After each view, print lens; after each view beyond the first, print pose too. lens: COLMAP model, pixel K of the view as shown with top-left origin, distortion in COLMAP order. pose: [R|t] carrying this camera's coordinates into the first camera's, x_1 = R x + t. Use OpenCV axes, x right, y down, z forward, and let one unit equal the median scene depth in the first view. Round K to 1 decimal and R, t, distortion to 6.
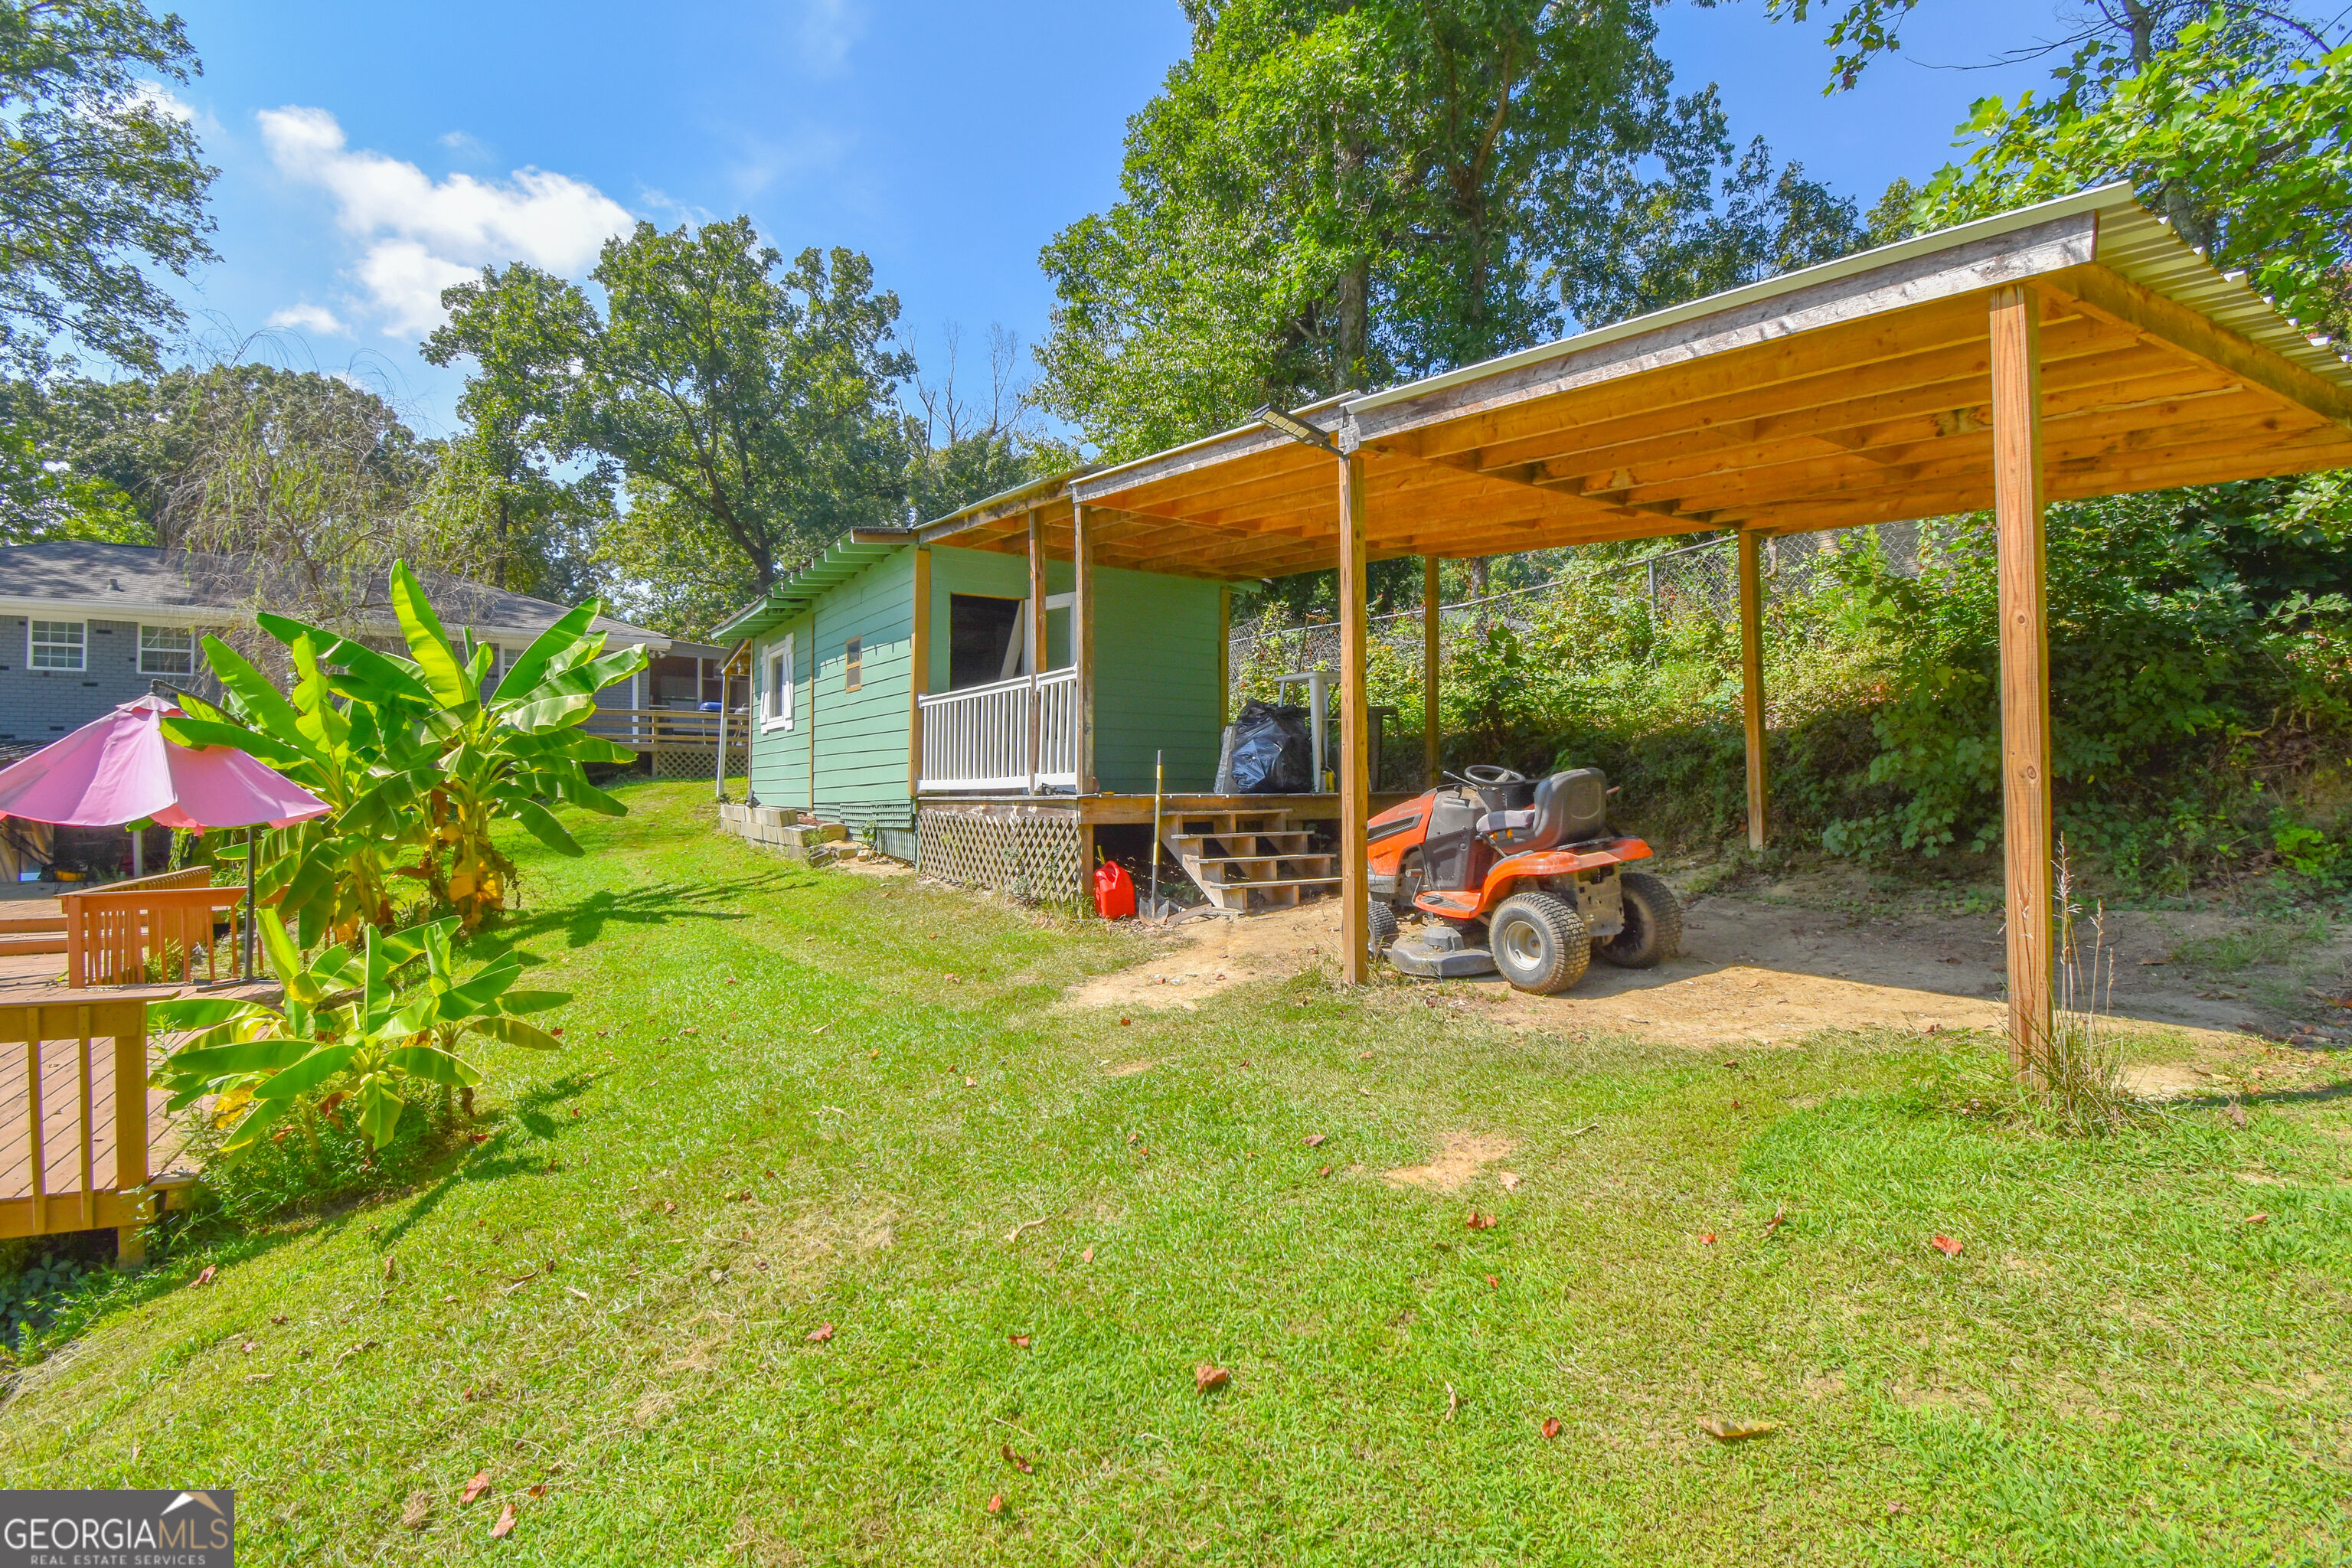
lens RADIAL K [[1101.8, 0, 1187.8], [0, 1101.8, 770.3], [0, 0, 1]] dist [0.023966, -0.029836]
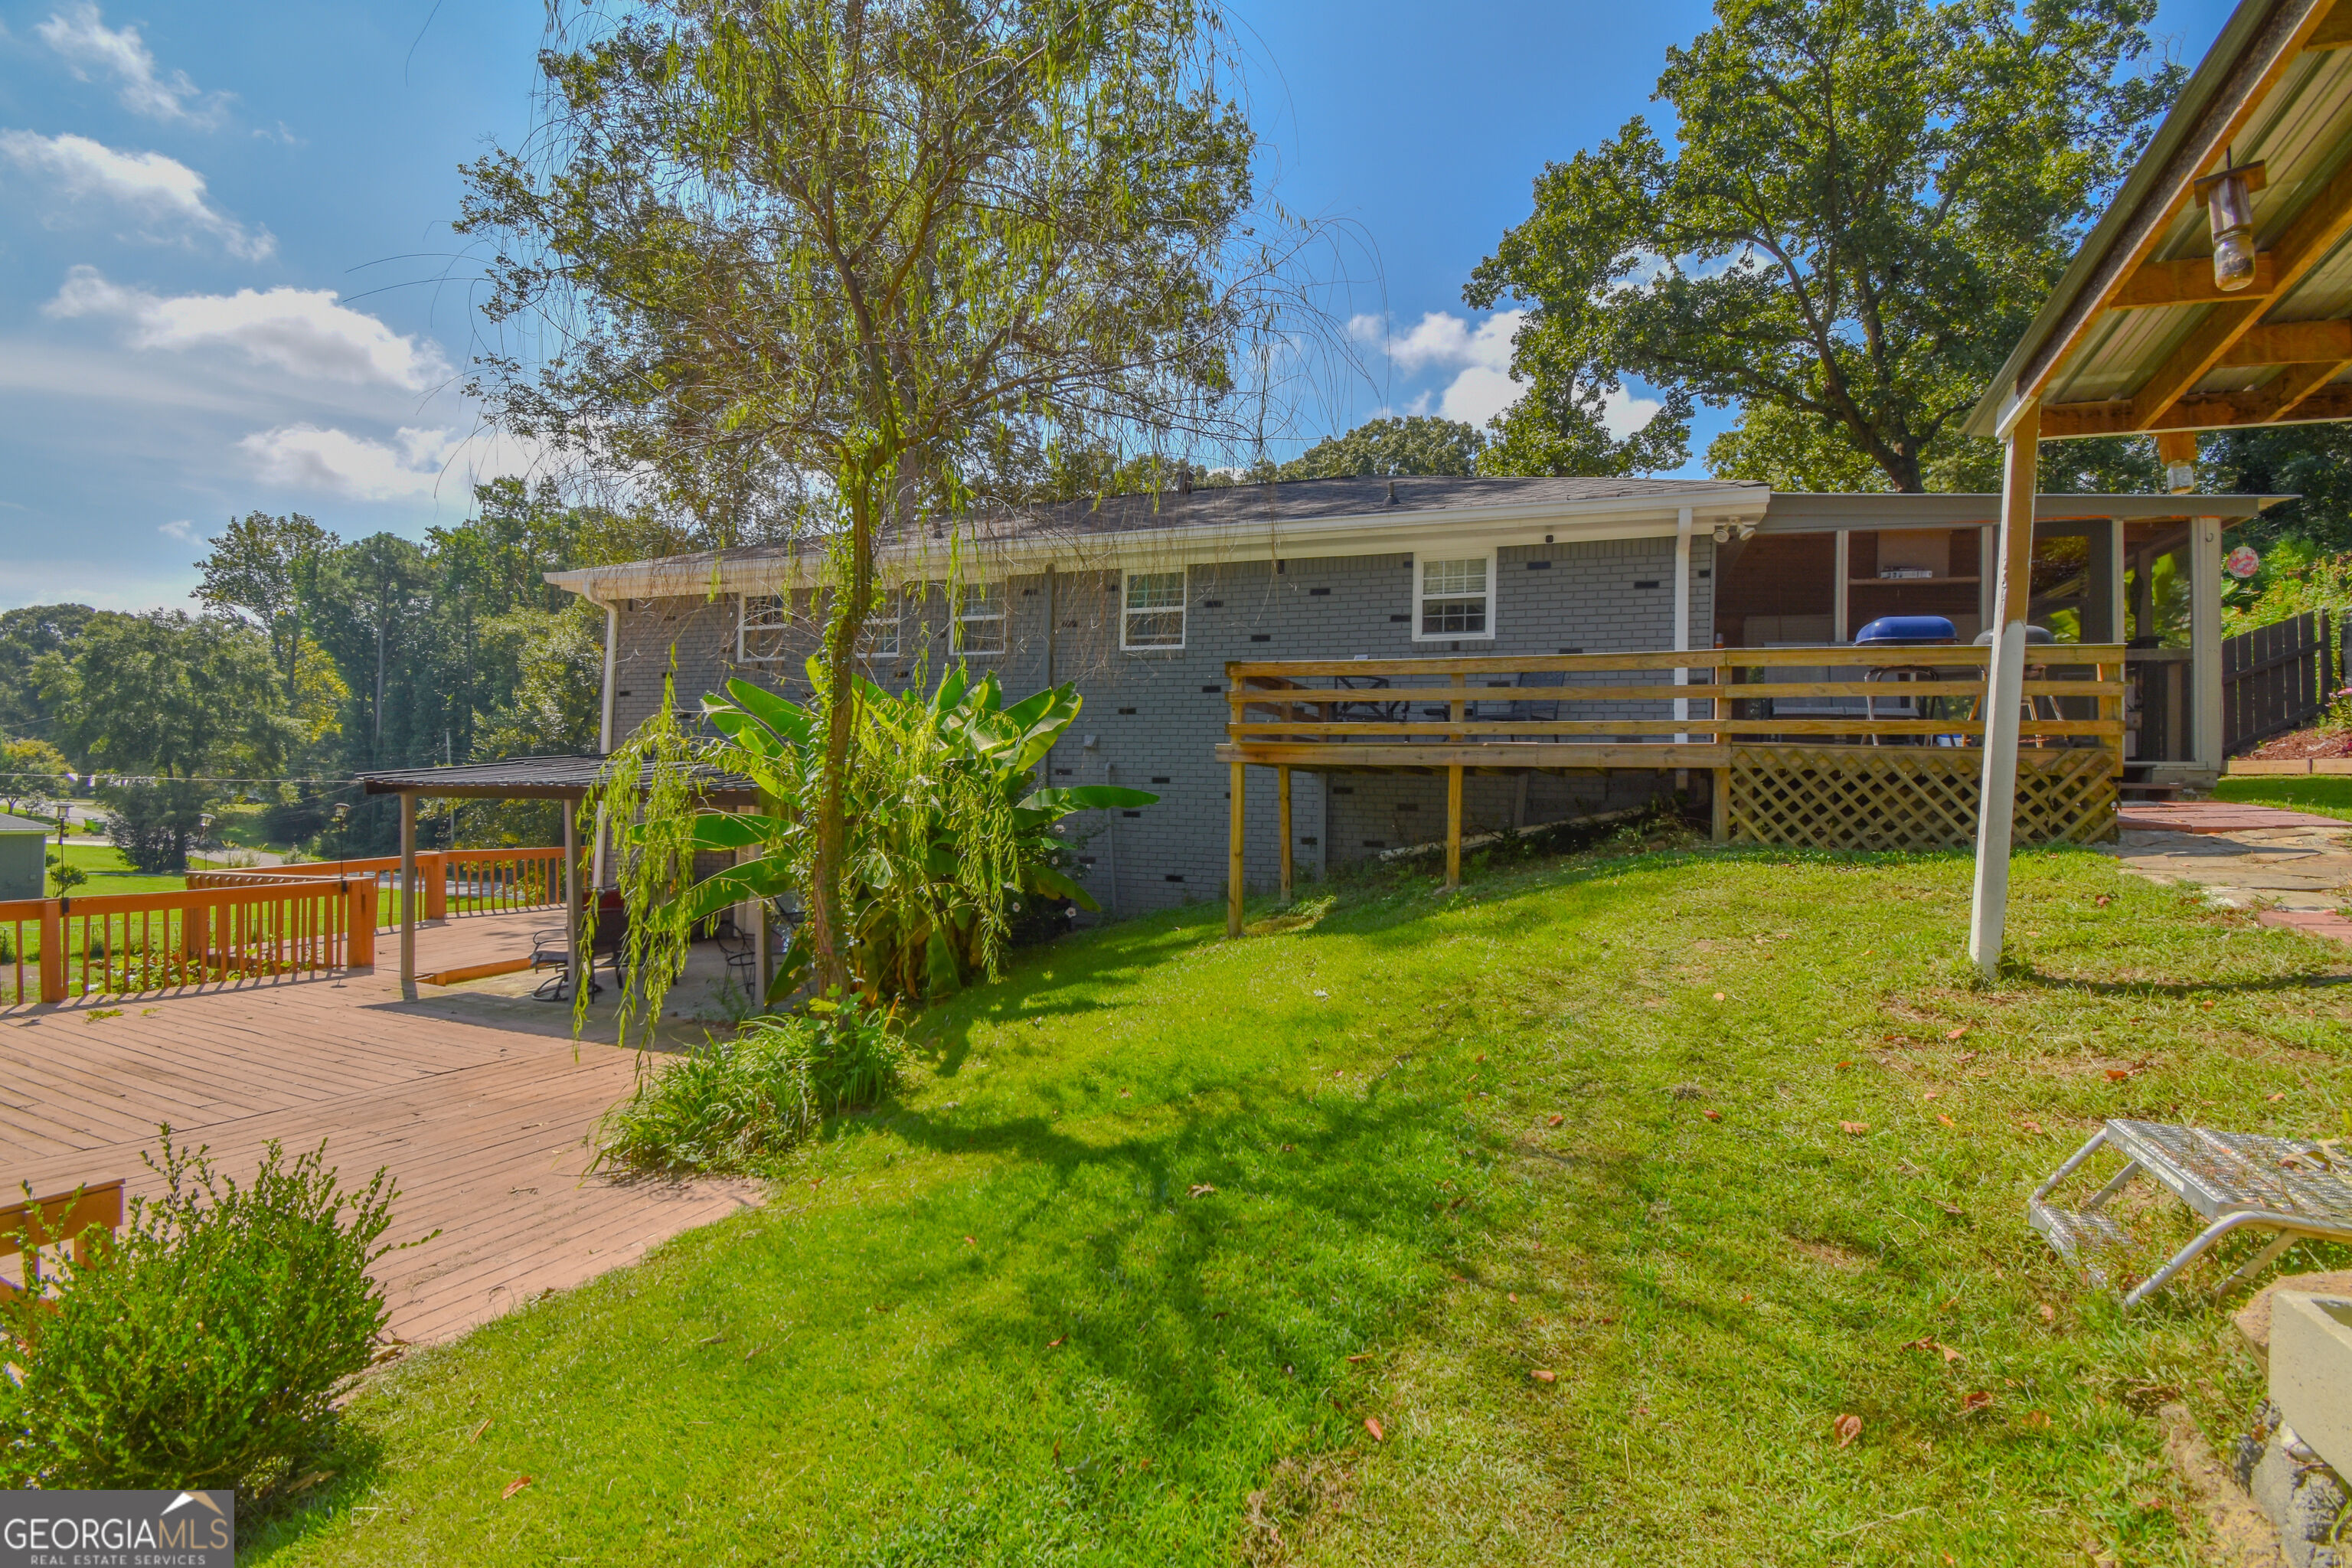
lens RADIAL K [[1032.5, 0, 1200.6], [0, 1032.5, 786.0], [0, 0, 1]] dist [0.028439, -0.040020]
pose [[0.598519, 0.011478, -0.801027, -0.449623], [-0.009206, 0.999930, 0.007449, -0.017278], [0.801056, 0.002916, 0.598582, 0.950334]]
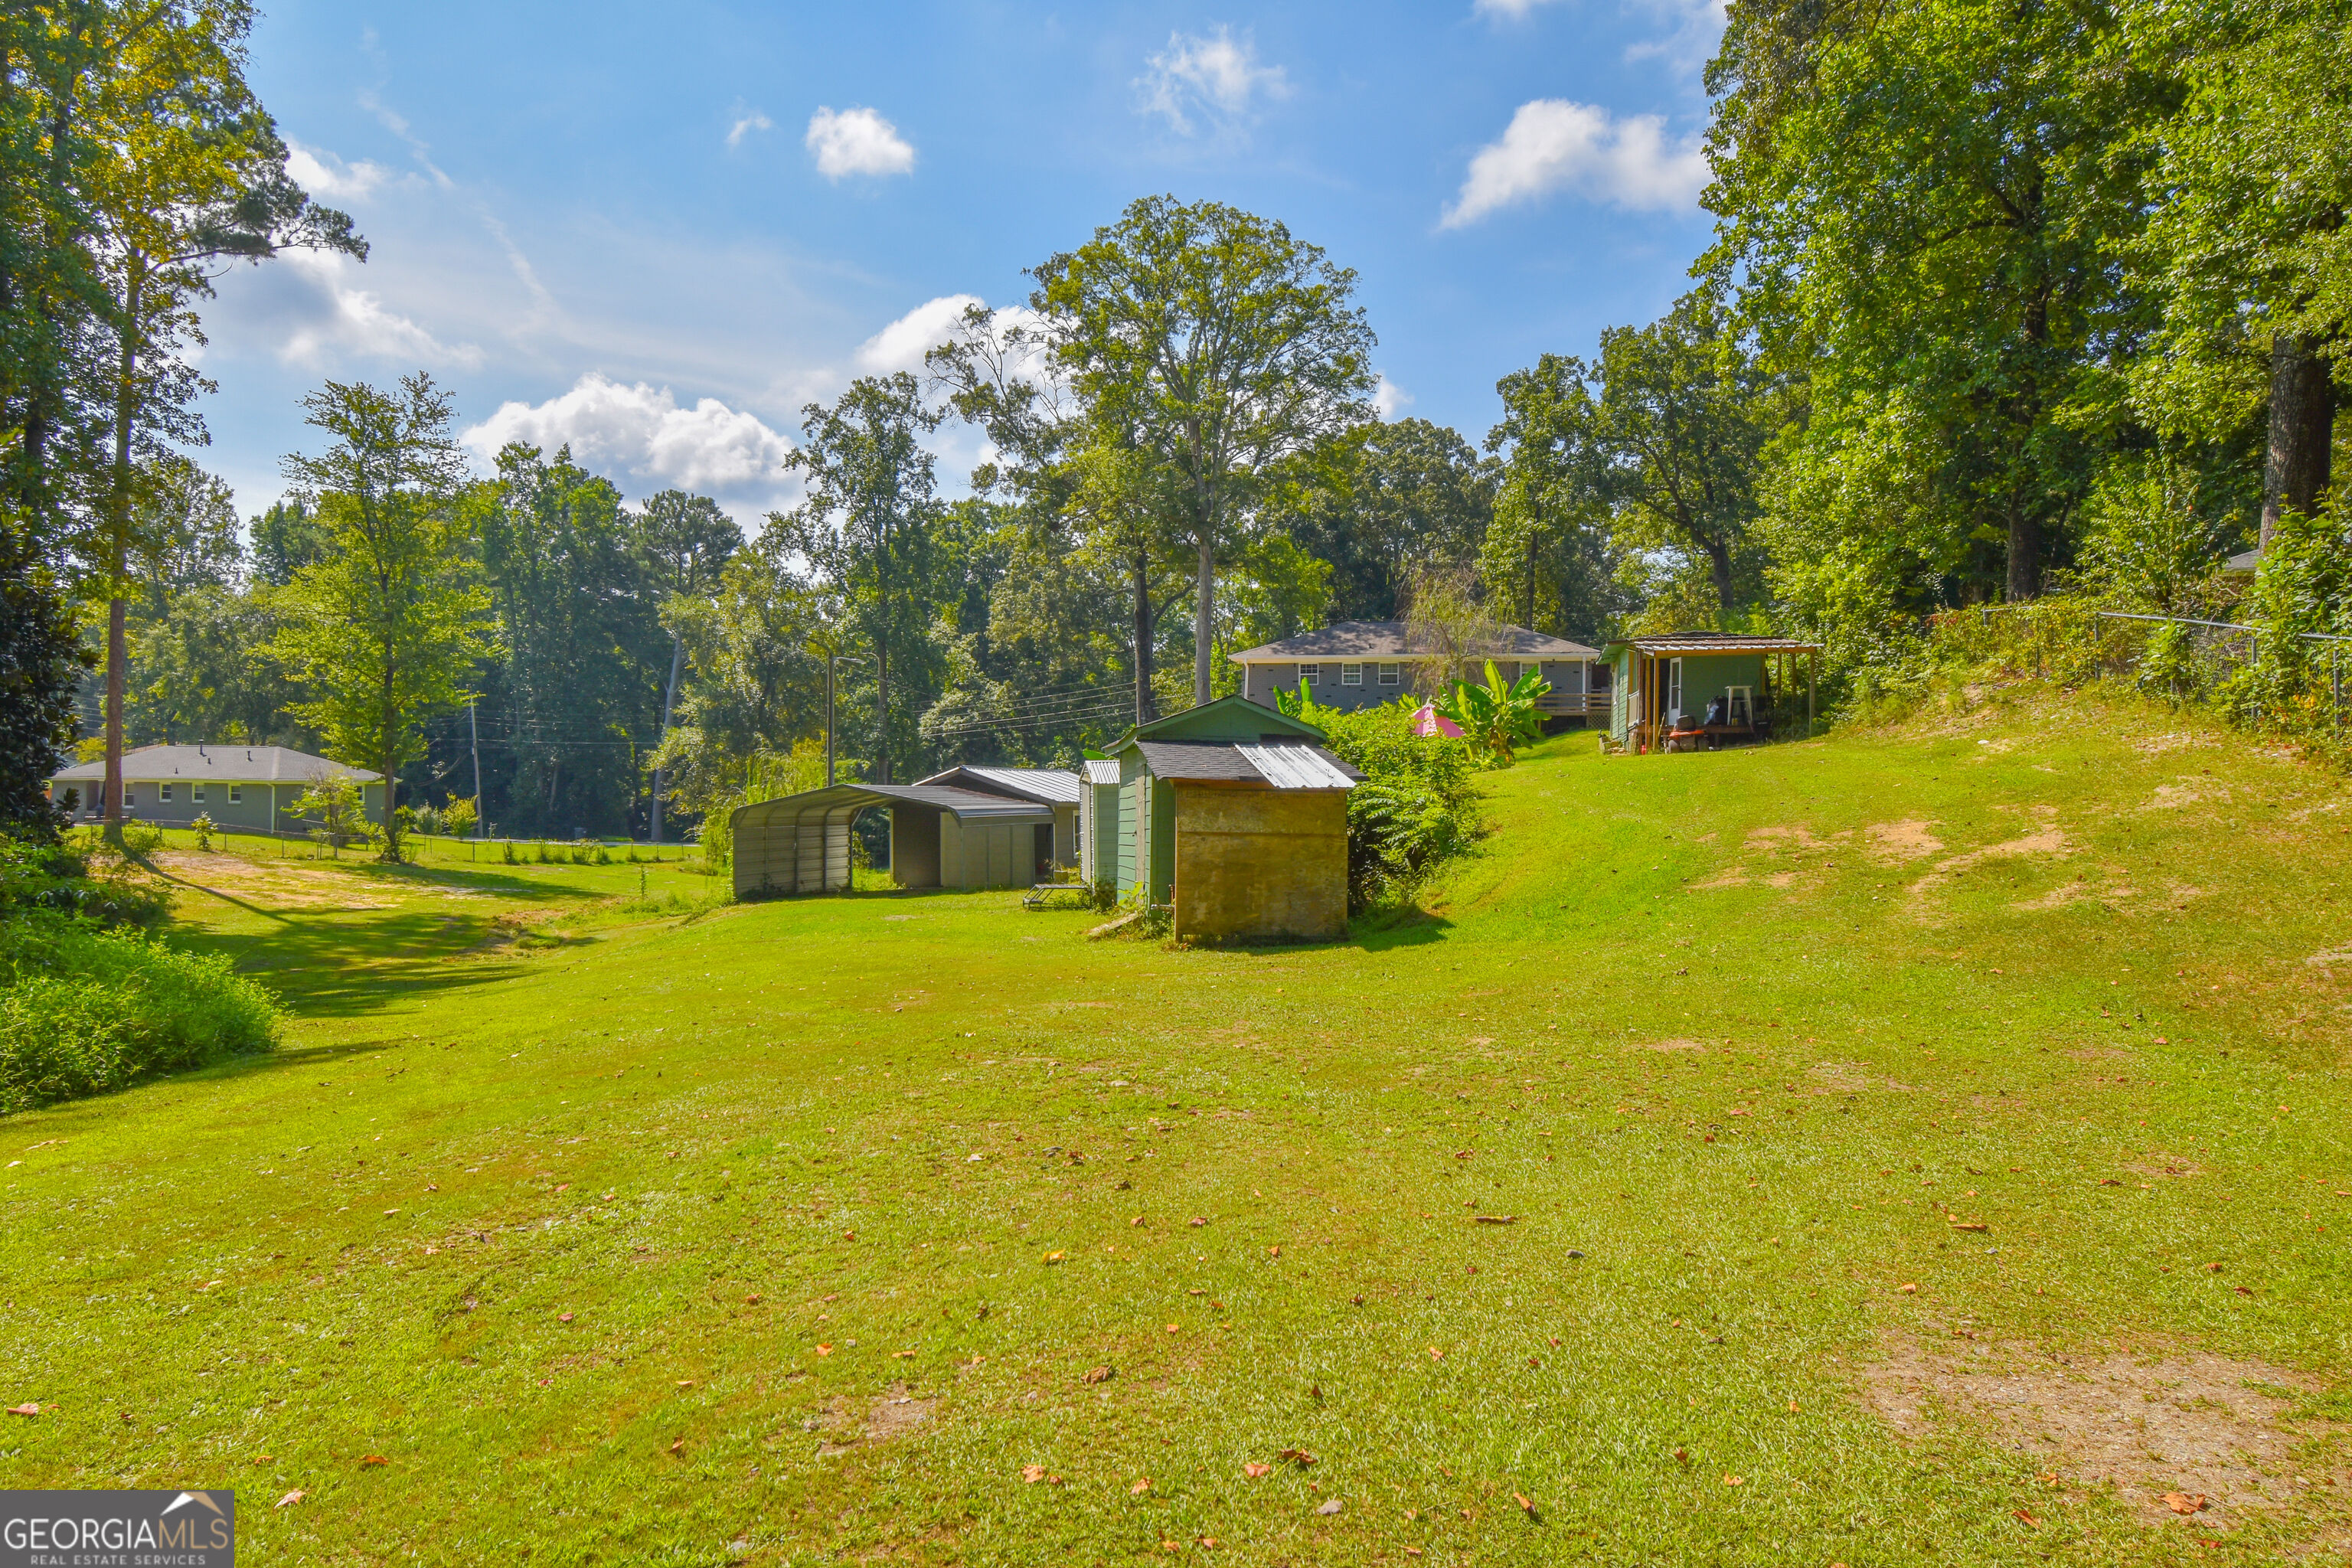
lens RADIAL K [[1594.0, 0, 1176.0], [0, 1594.0, 784.0], [0, 0, 1]] dist [0.038994, -0.066908]
pose [[0.701717, 0.014667, -0.712305, 1.422657], [0.005273, 0.999654, 0.025778, 0.038944], [0.712437, -0.021844, 0.701396, -2.091027]]
